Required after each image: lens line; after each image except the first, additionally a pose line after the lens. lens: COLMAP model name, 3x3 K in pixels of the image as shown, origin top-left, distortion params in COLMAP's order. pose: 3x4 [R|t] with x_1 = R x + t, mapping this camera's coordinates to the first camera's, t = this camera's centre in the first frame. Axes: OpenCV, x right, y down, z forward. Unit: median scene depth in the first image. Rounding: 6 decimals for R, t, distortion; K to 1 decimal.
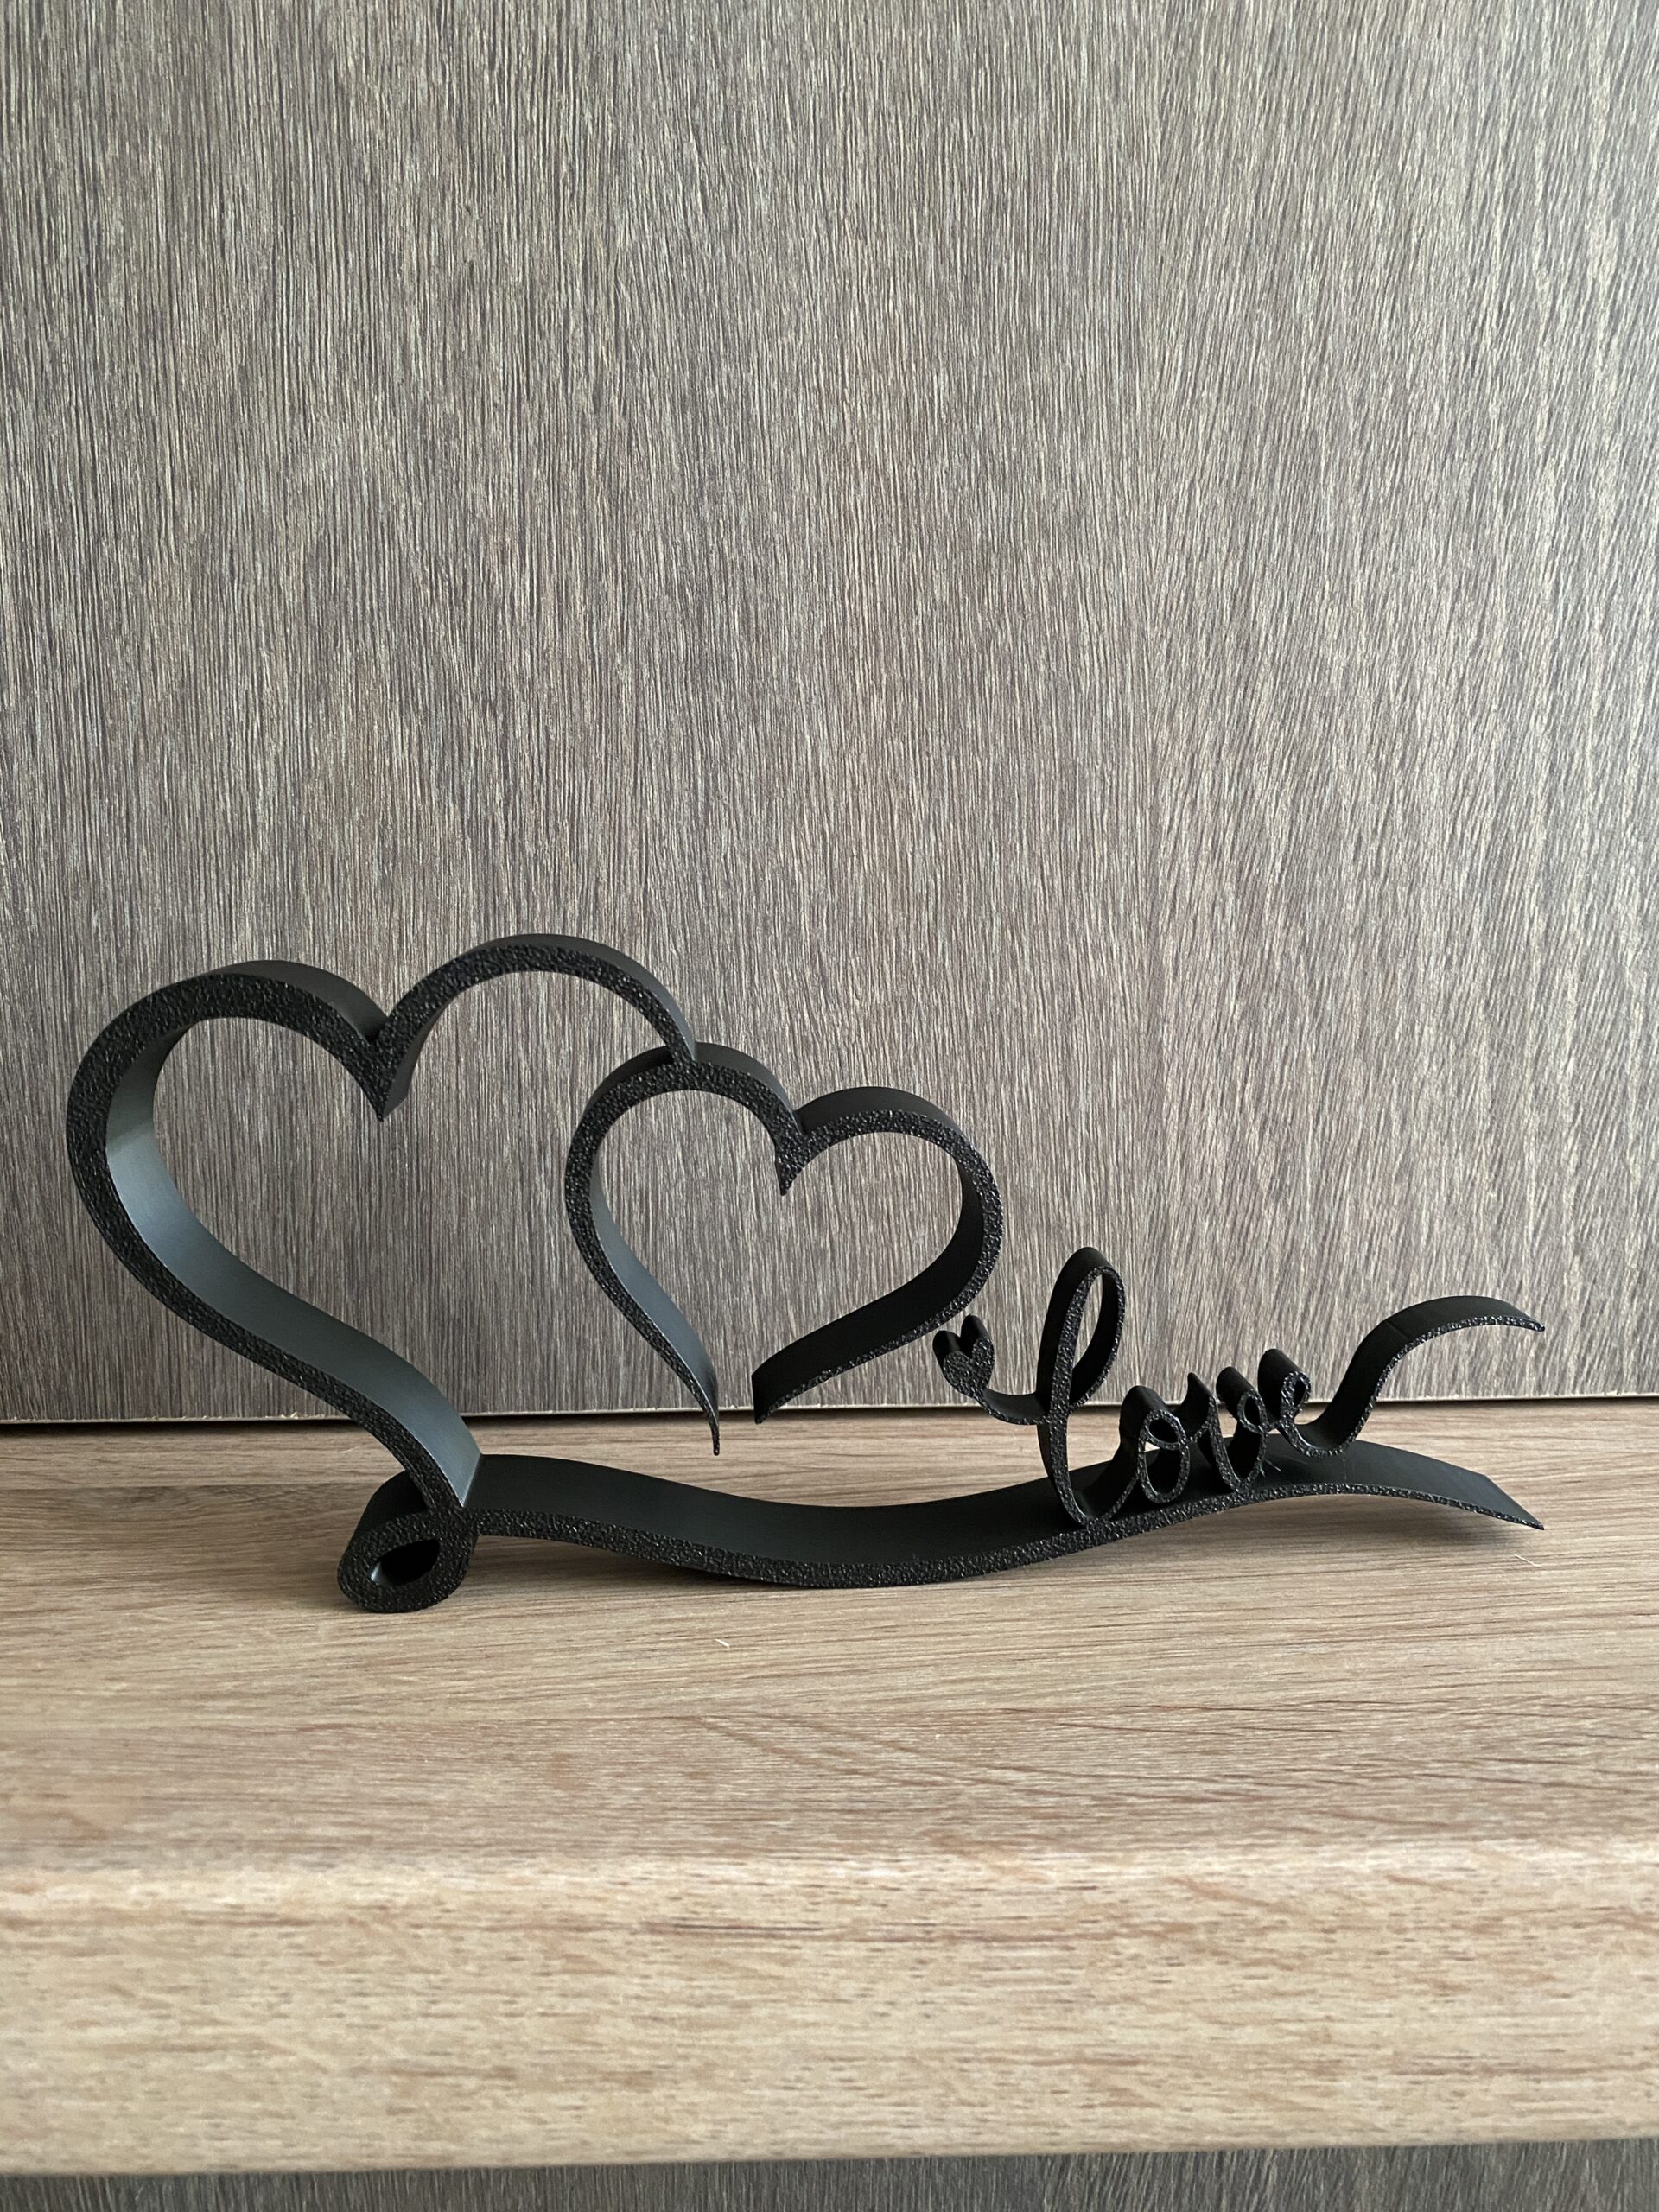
lens RADIAL K [[1730.5, 0, 838.5], [0, 1730.5, 1078.1], [0, 0, 1]] dist [0.005786, -0.019214]
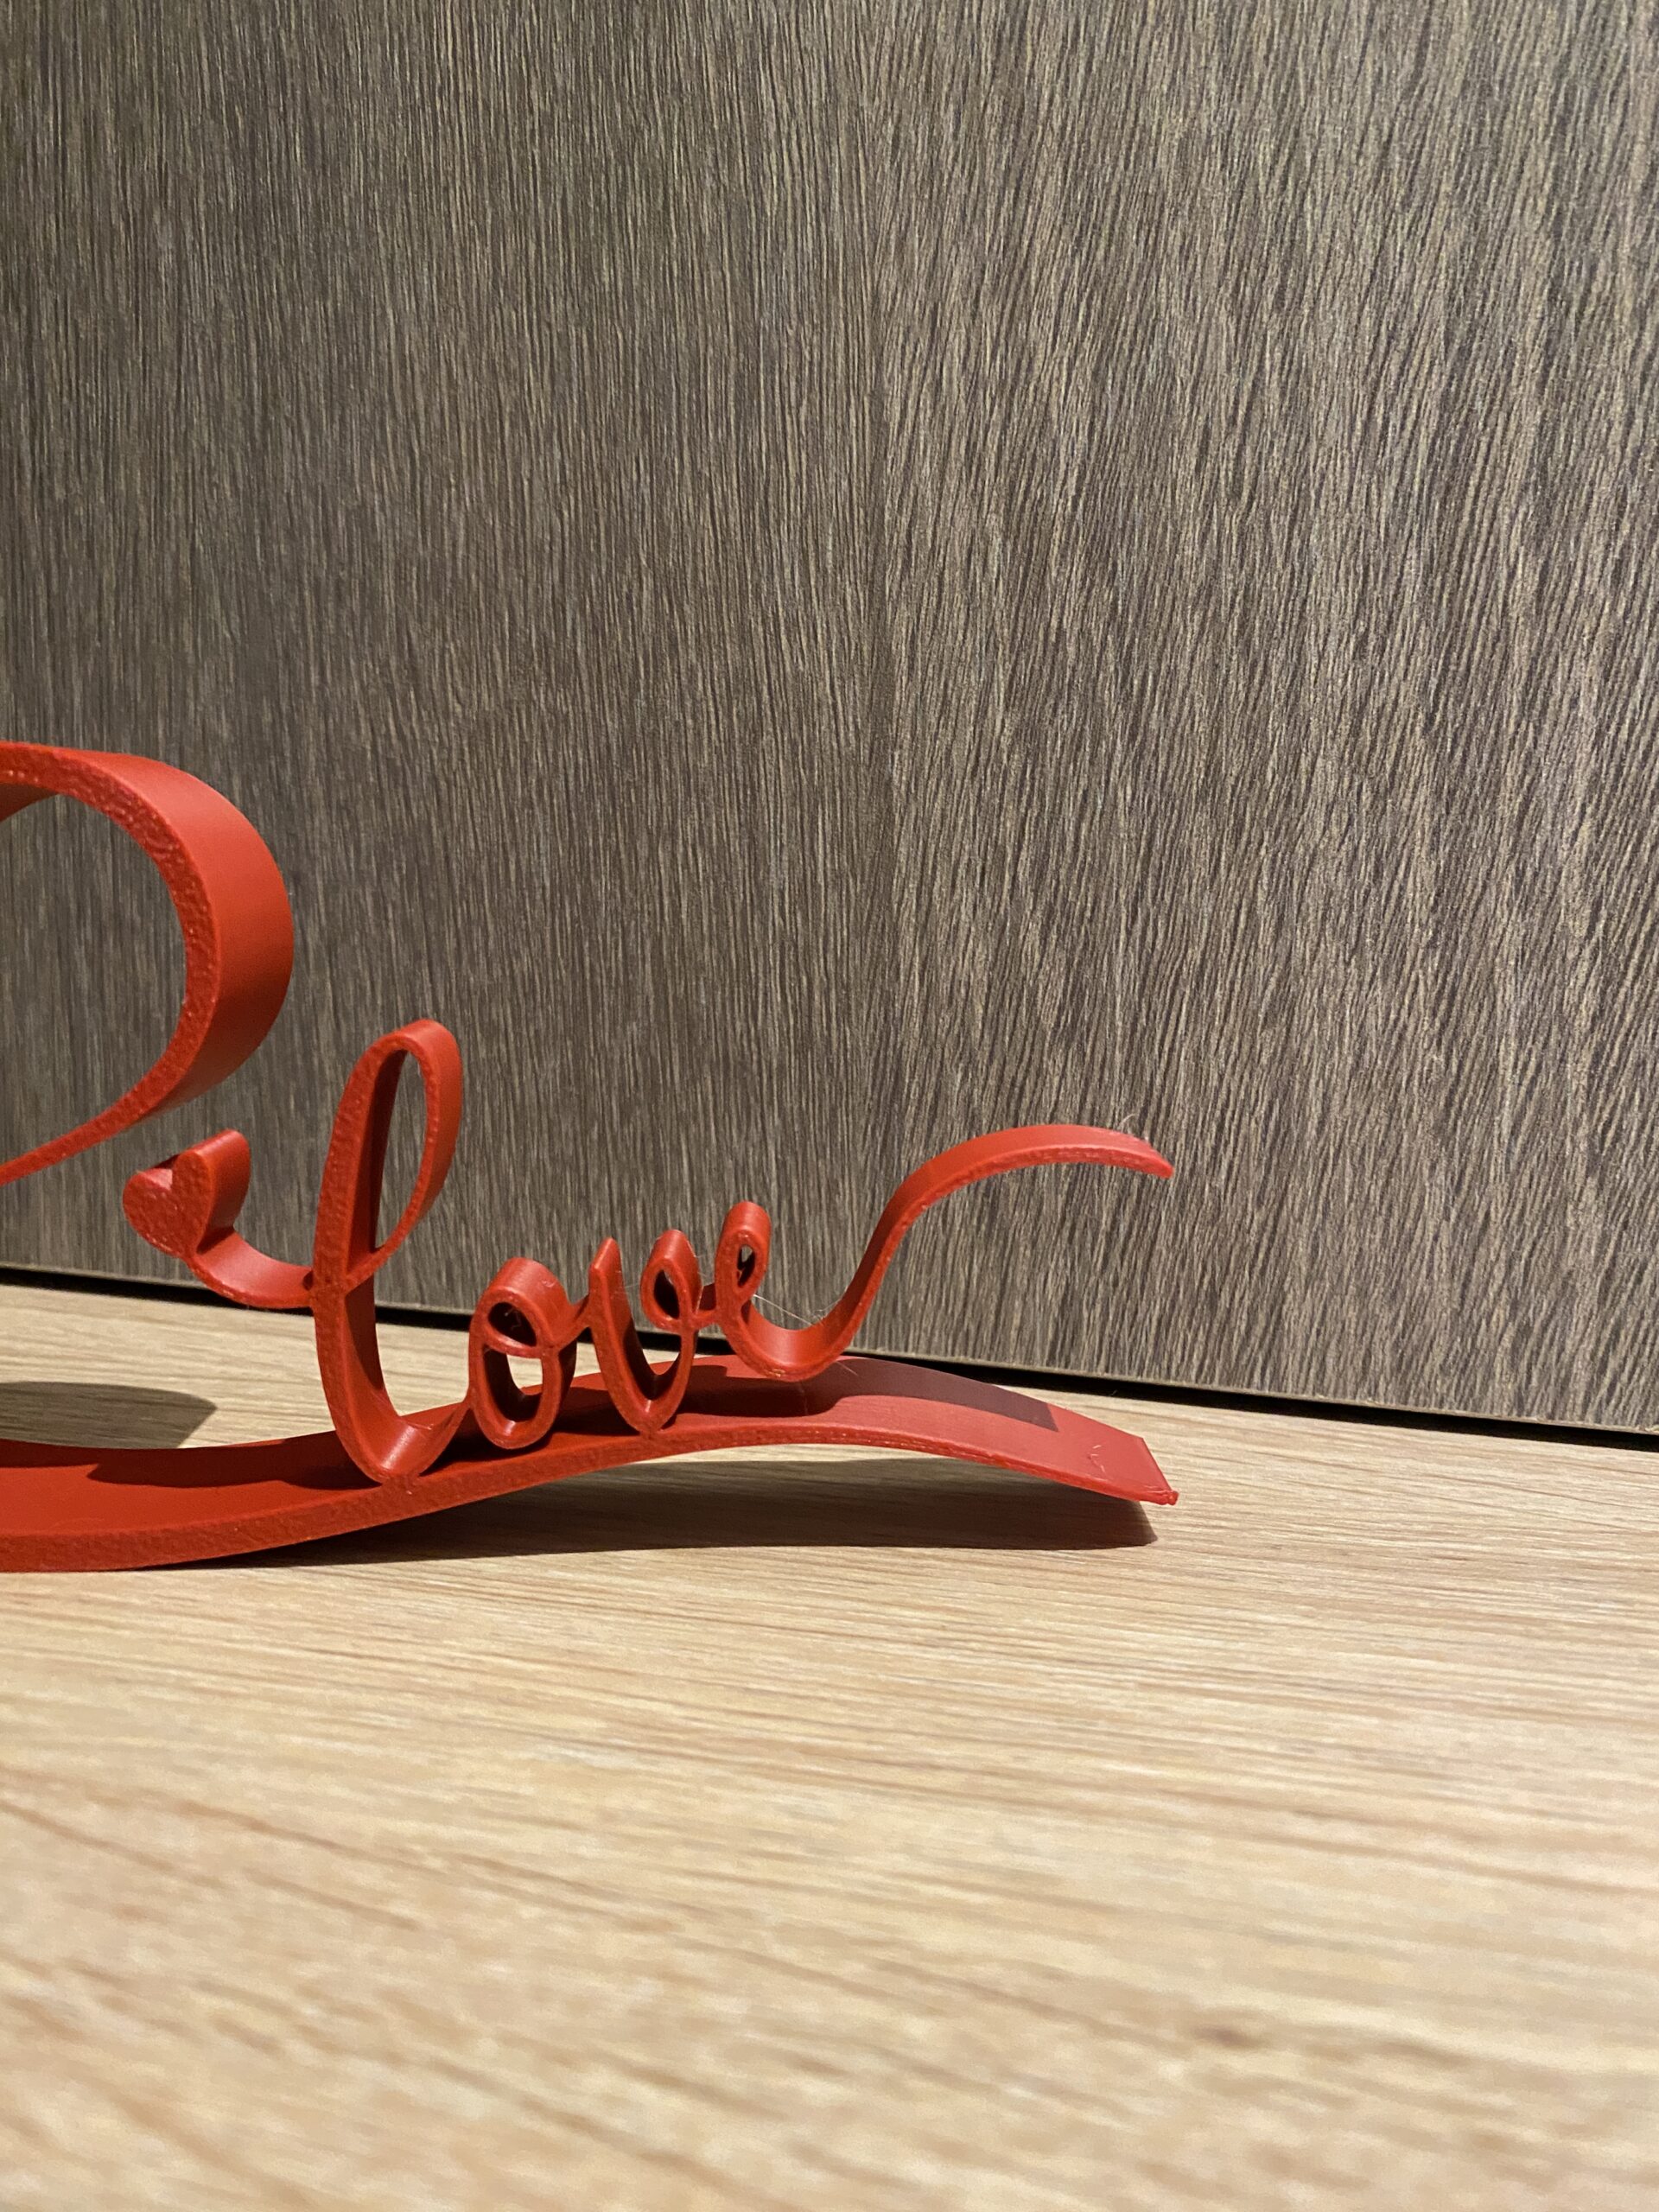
lens RADIAL K [[1730.5, 0, 861.1], [0, 1730.5, 1079.9], [0, 0, 1]] dist [0.005786, -0.019214]
pose [[0.953905, 0.067340, -0.292457, 0.388956], [-0.072061, 0.997386, -0.005385, 0.098305], [0.291330, 0.026211, 0.956263, 0.413339]]
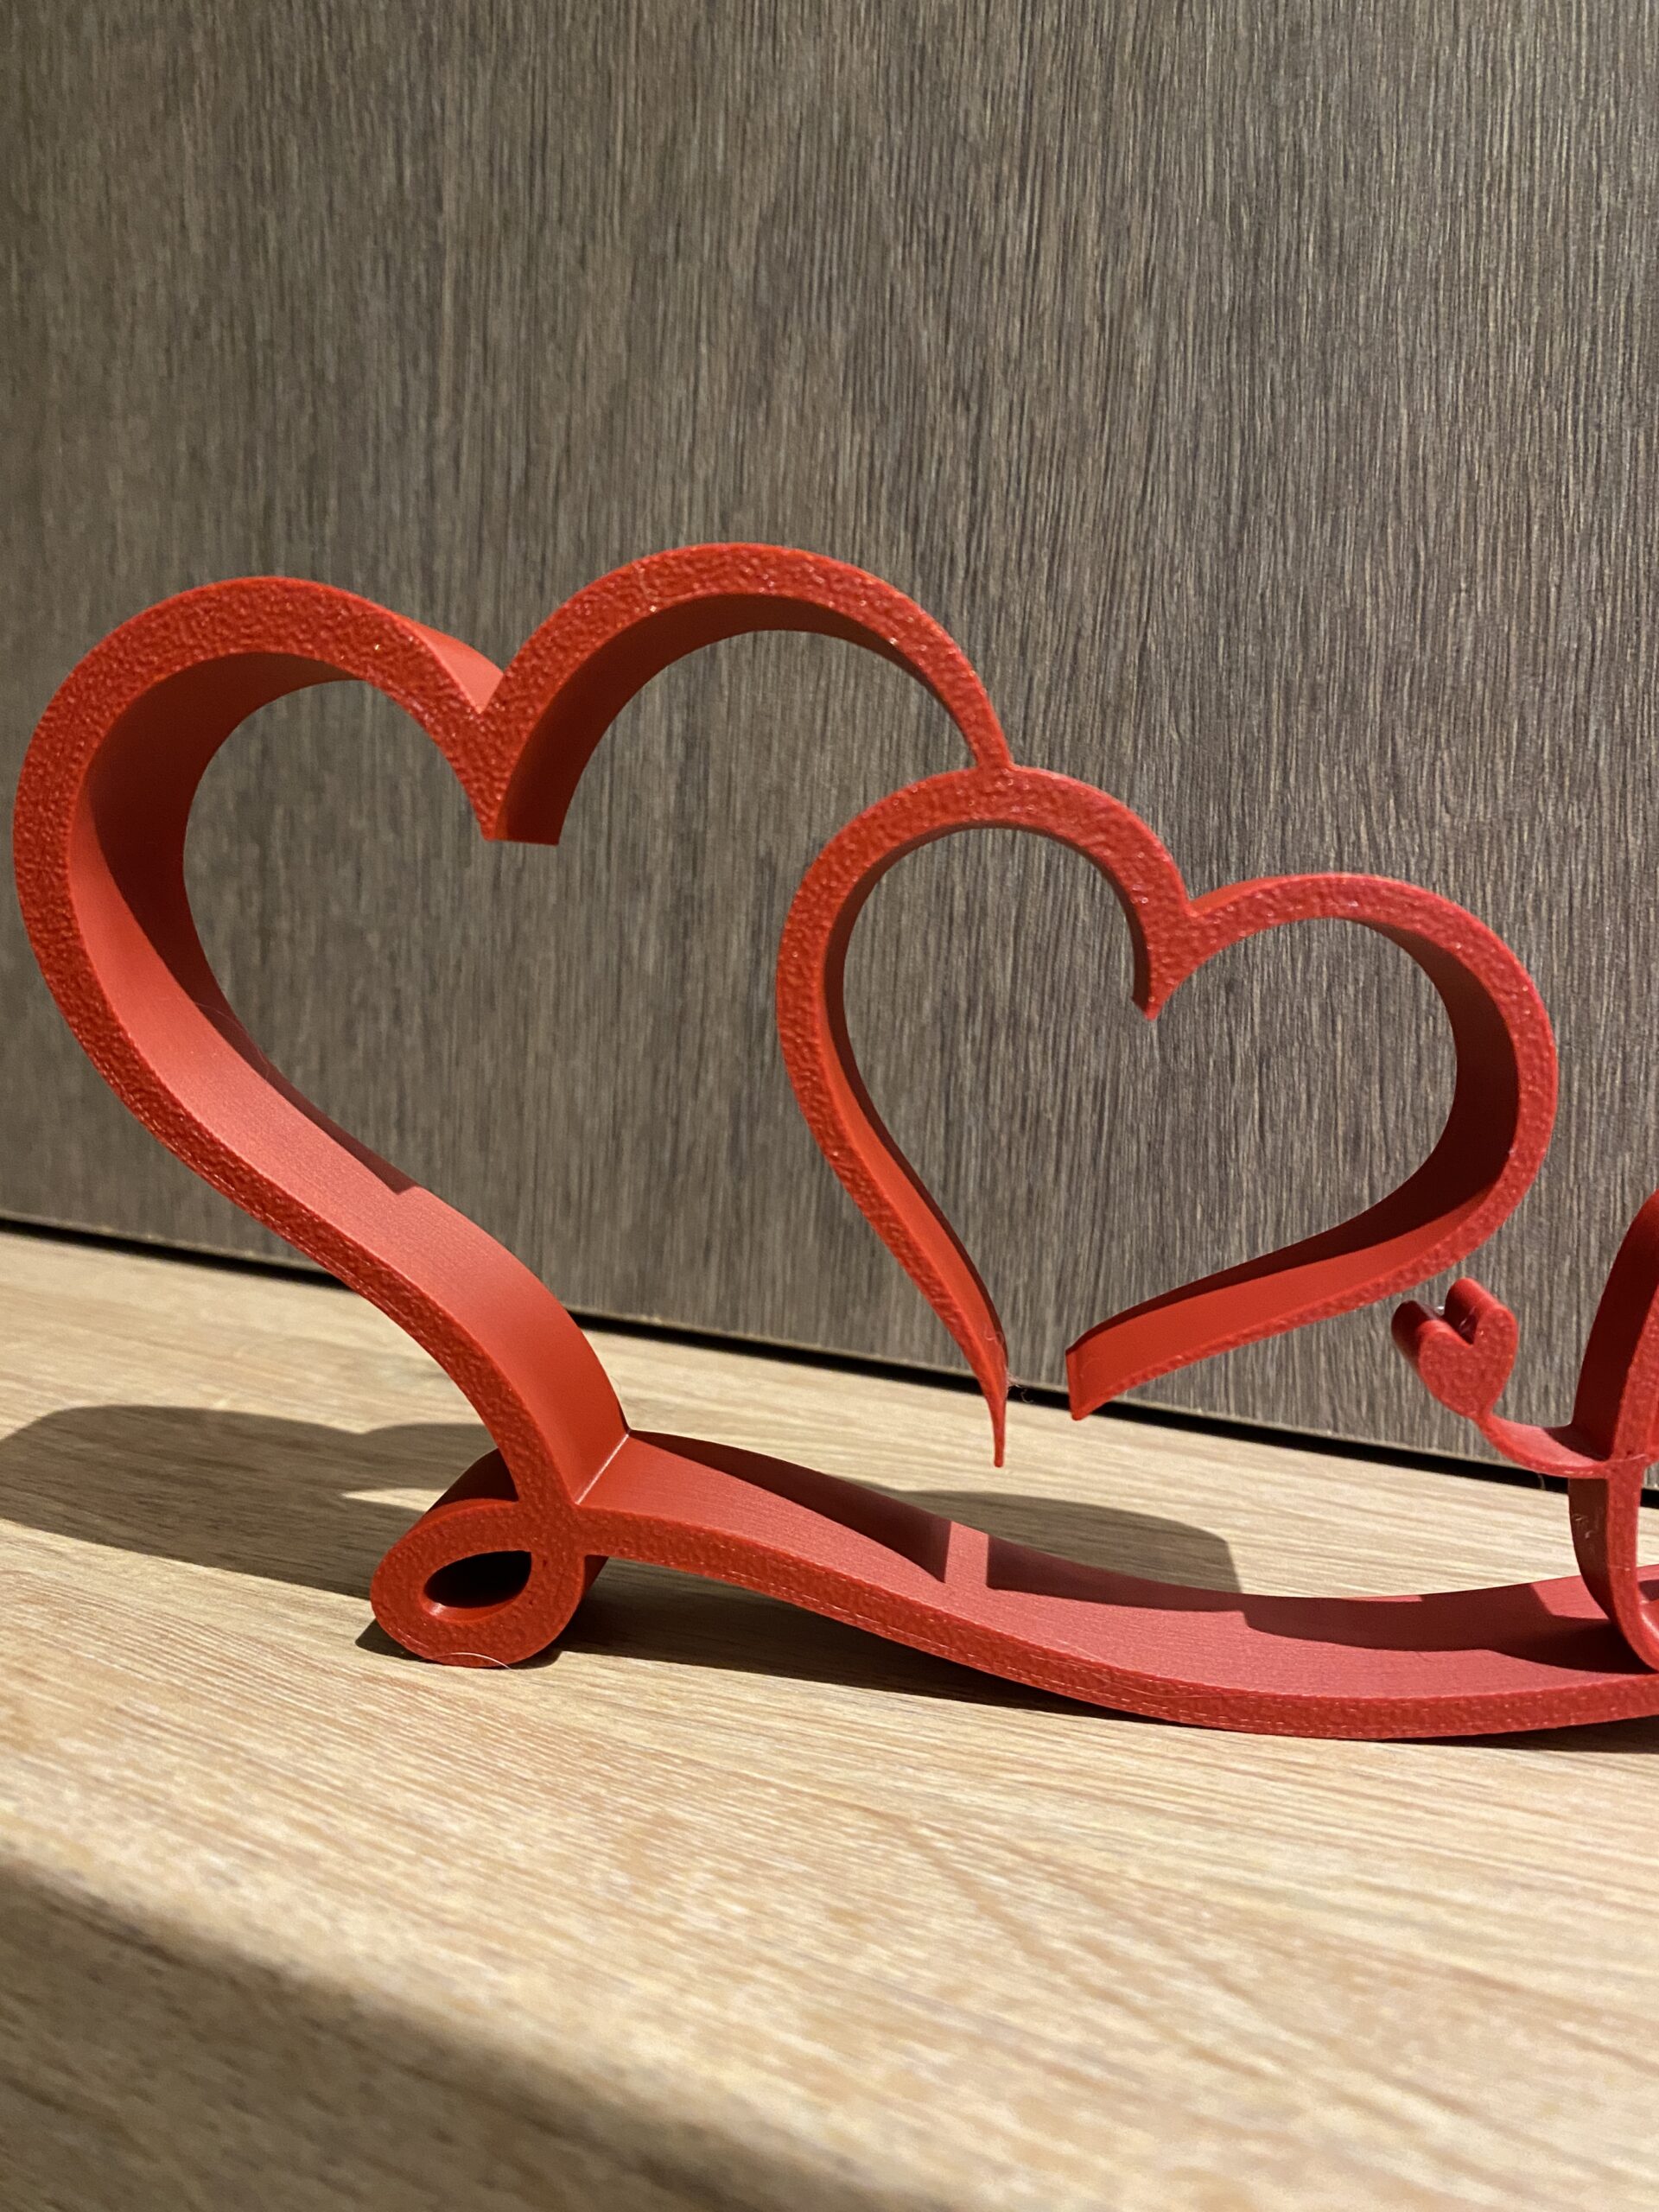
lens RADIAL K [[1730.5, 0, 821.4], [0, 1730.5, 1076.1], [0, 0, 1]] dist [0.005786, -0.019214]
pose [[0.901882, 0.097900, -0.420742, 0.086937], [-0.118949, 0.992610, -0.024008, 0.101065], [0.415282, 0.071699, 0.906863, 0.325795]]
